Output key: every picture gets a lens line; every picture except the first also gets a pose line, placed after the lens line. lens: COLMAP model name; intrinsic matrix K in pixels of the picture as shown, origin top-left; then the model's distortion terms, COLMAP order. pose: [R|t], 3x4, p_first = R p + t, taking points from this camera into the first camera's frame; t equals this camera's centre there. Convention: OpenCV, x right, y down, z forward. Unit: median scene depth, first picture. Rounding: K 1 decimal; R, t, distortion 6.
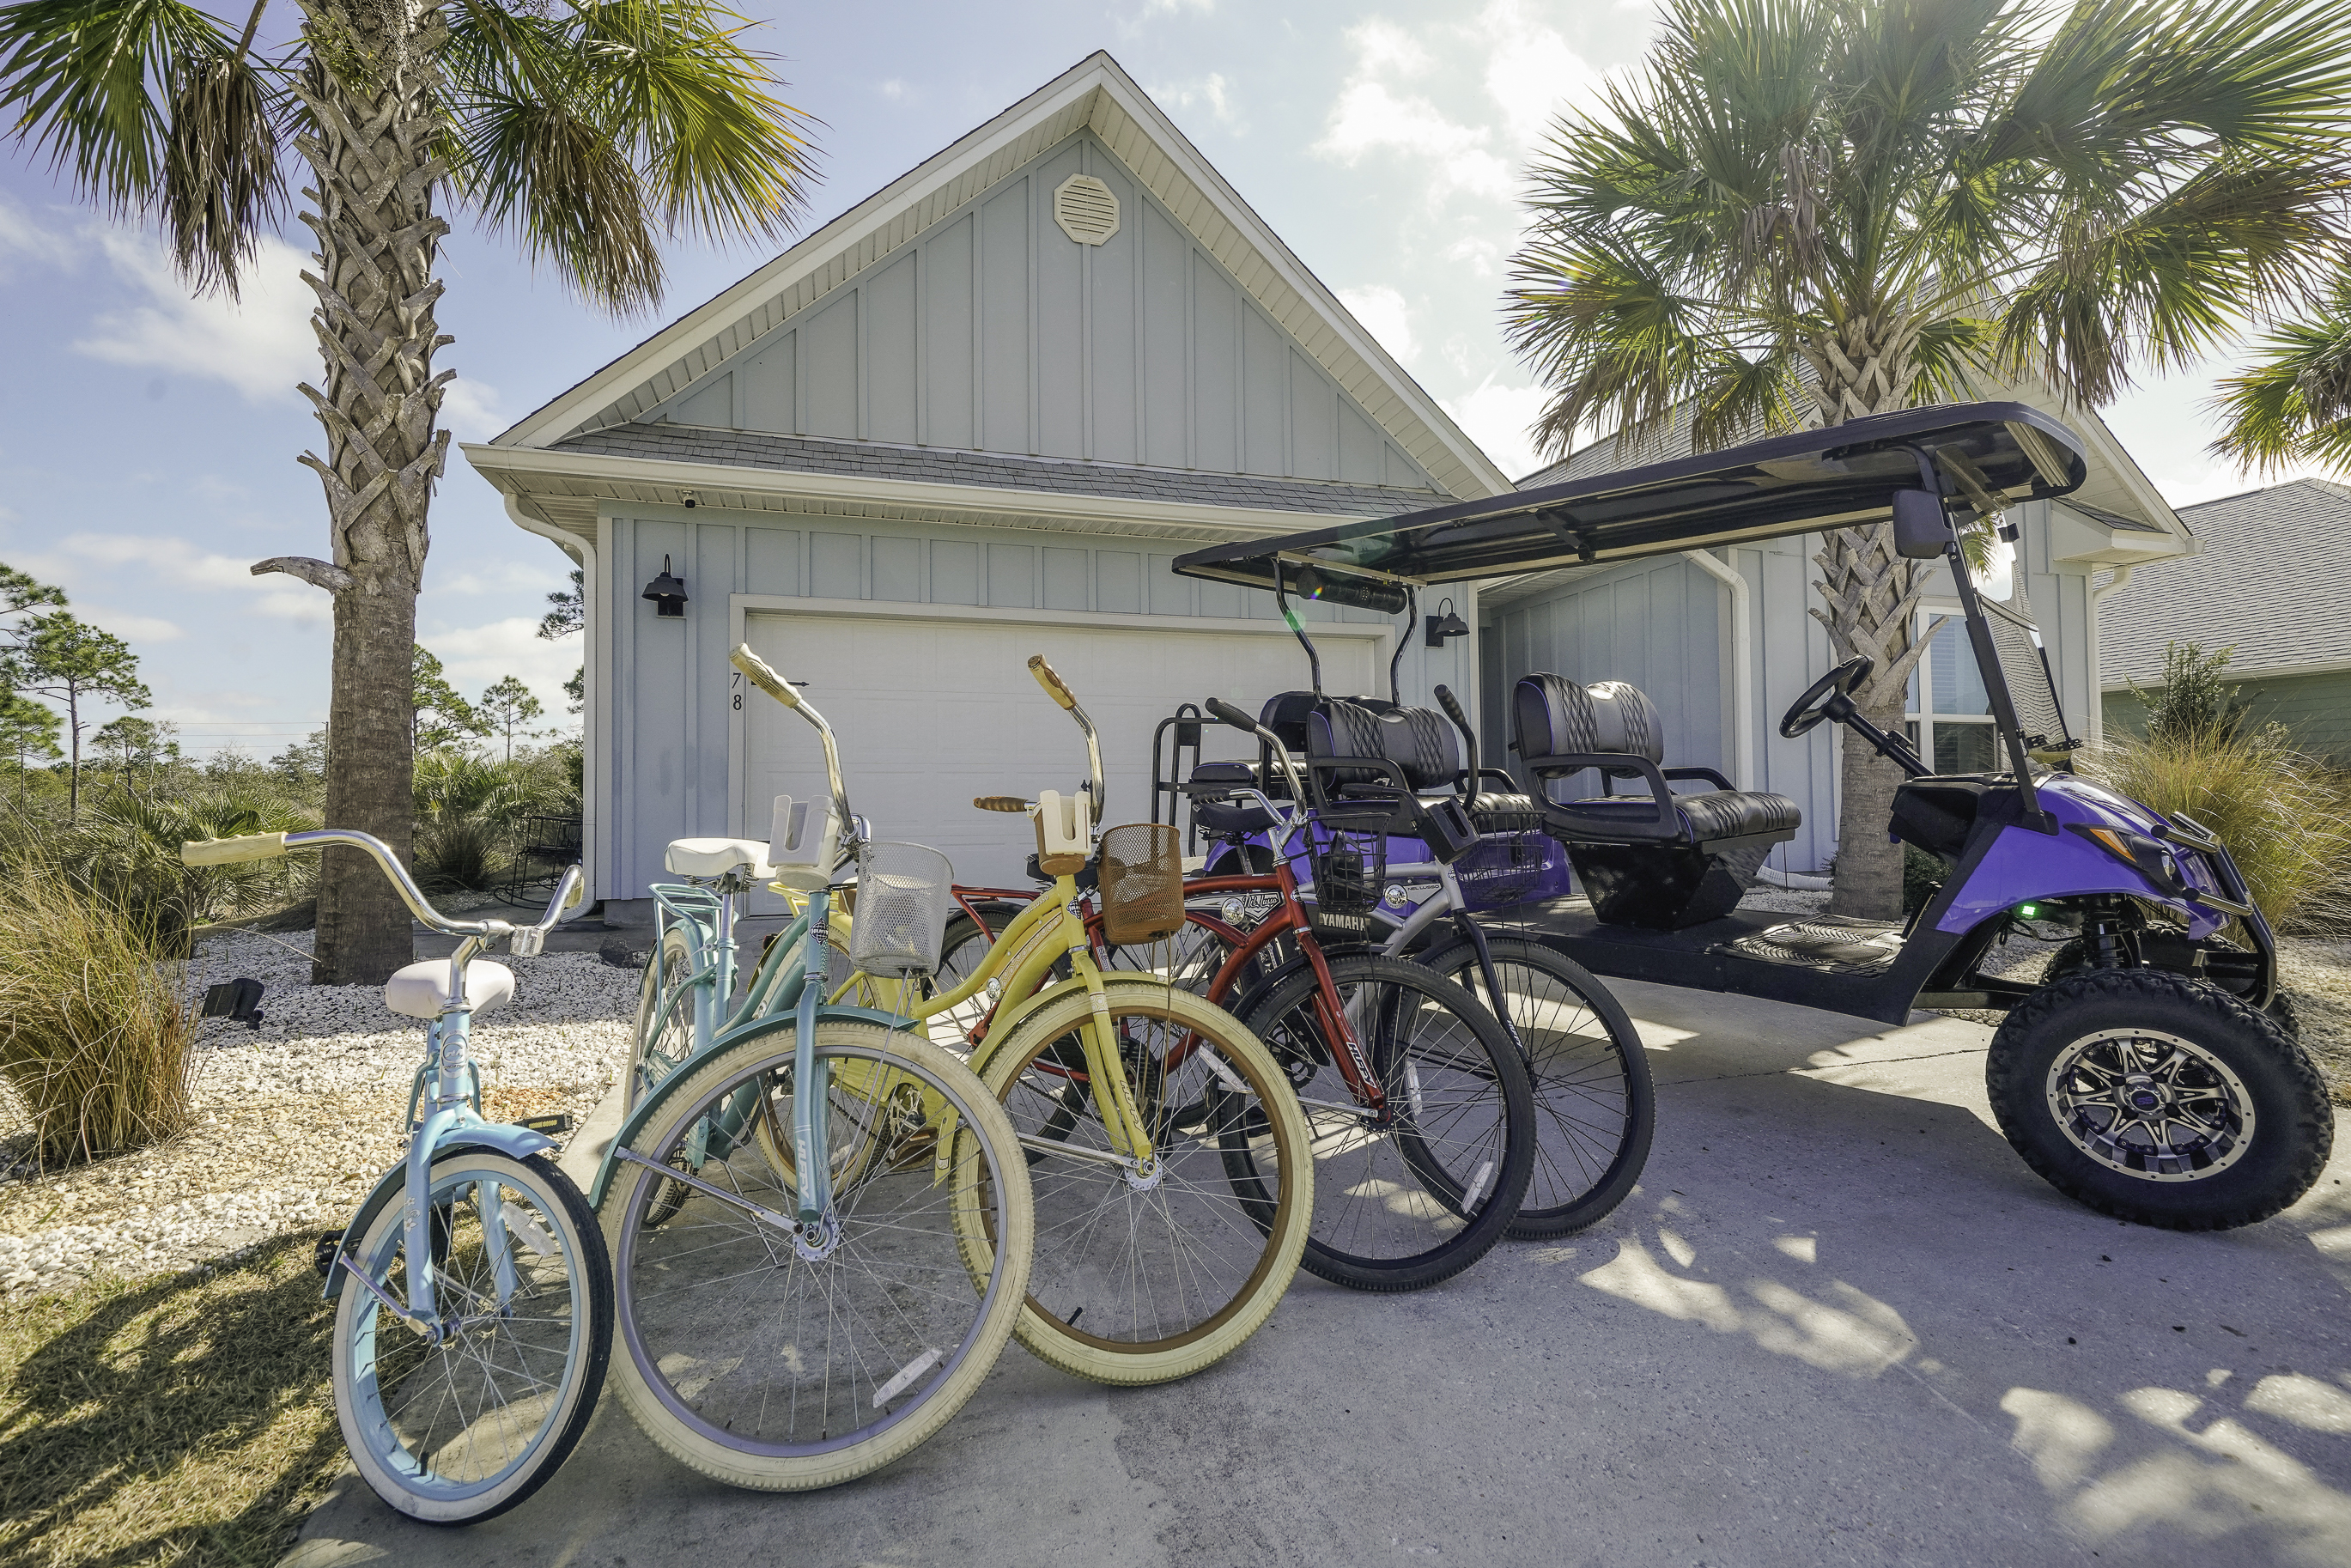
lens RADIAL K [[1017.3, 0, 1175.5], [0, 1017.3, 784.0], [0, 0, 1]] dist [0.001481, -0.000091]
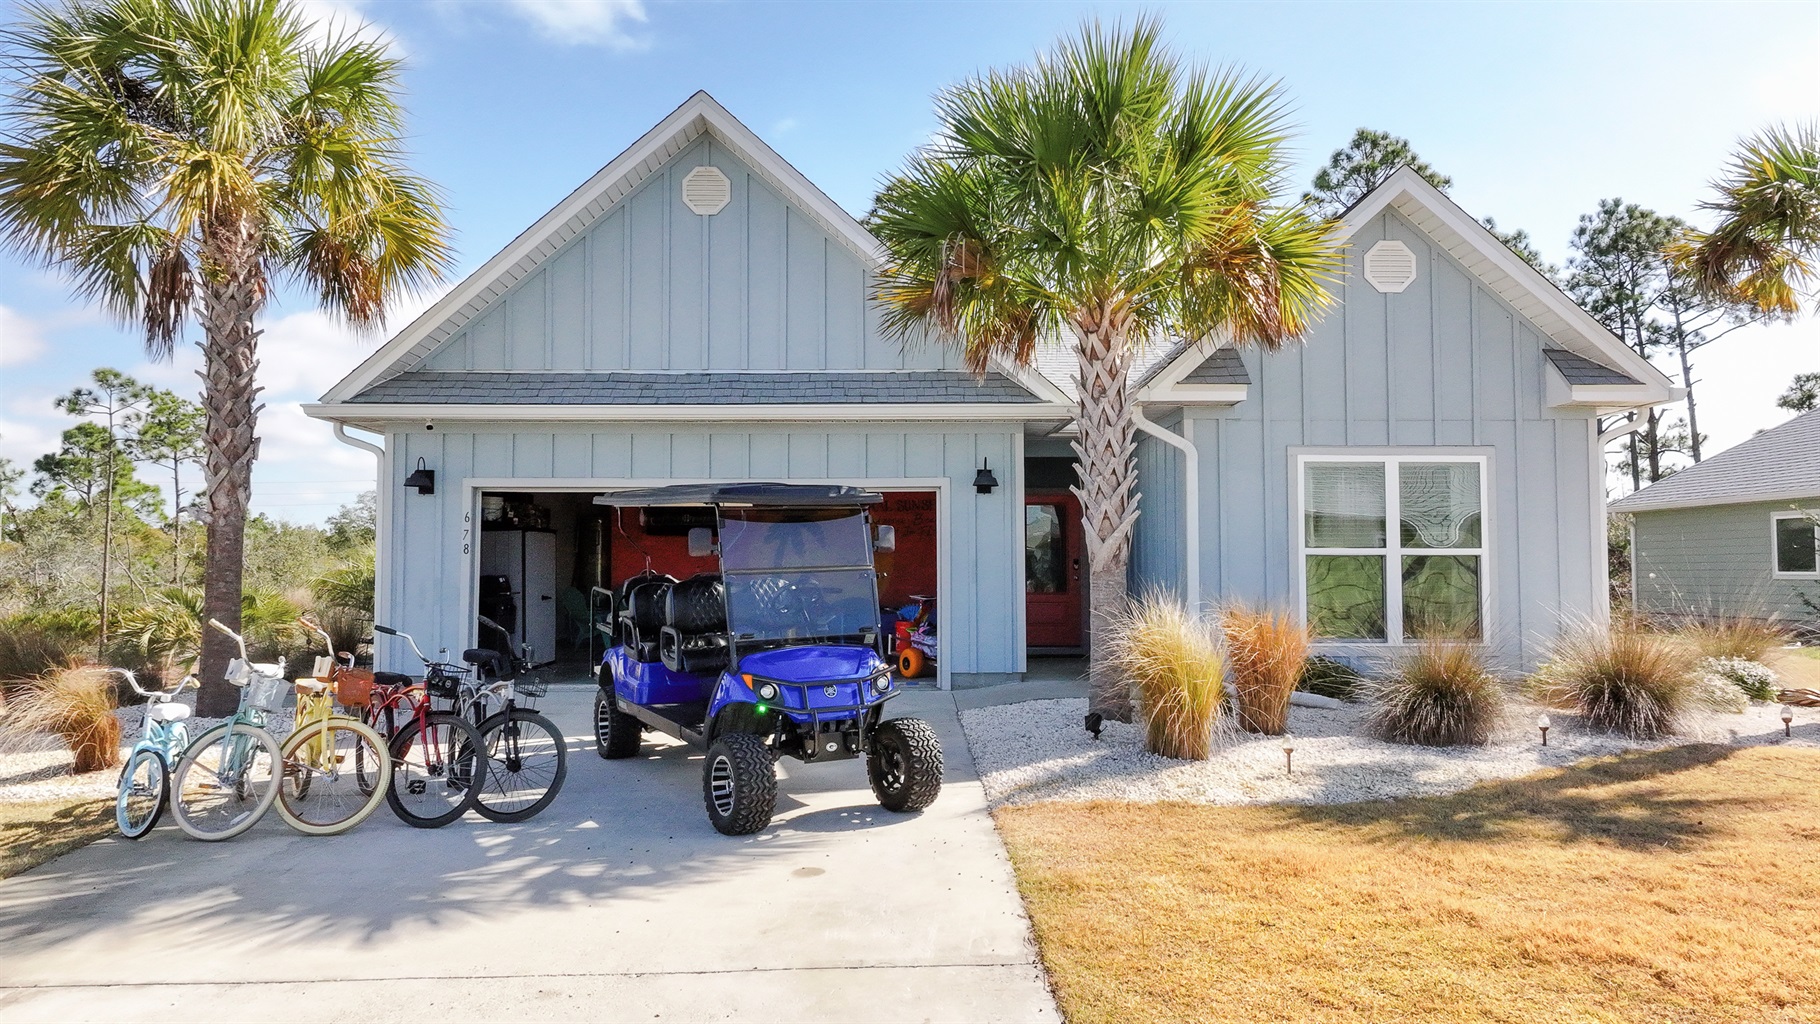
lens RADIAL K [[1193.1, 0, 910.0], [0, 1193.1, 512.0], [0, 0, 1]] dist [0.004647, 0.003151]
pose [[0.963731, -0.006674, -0.266792, 1.005613], [-0.000828, 0.999608, -0.027997, -0.127661], [0.266874, 0.027202, 0.963348, -0.798462]]
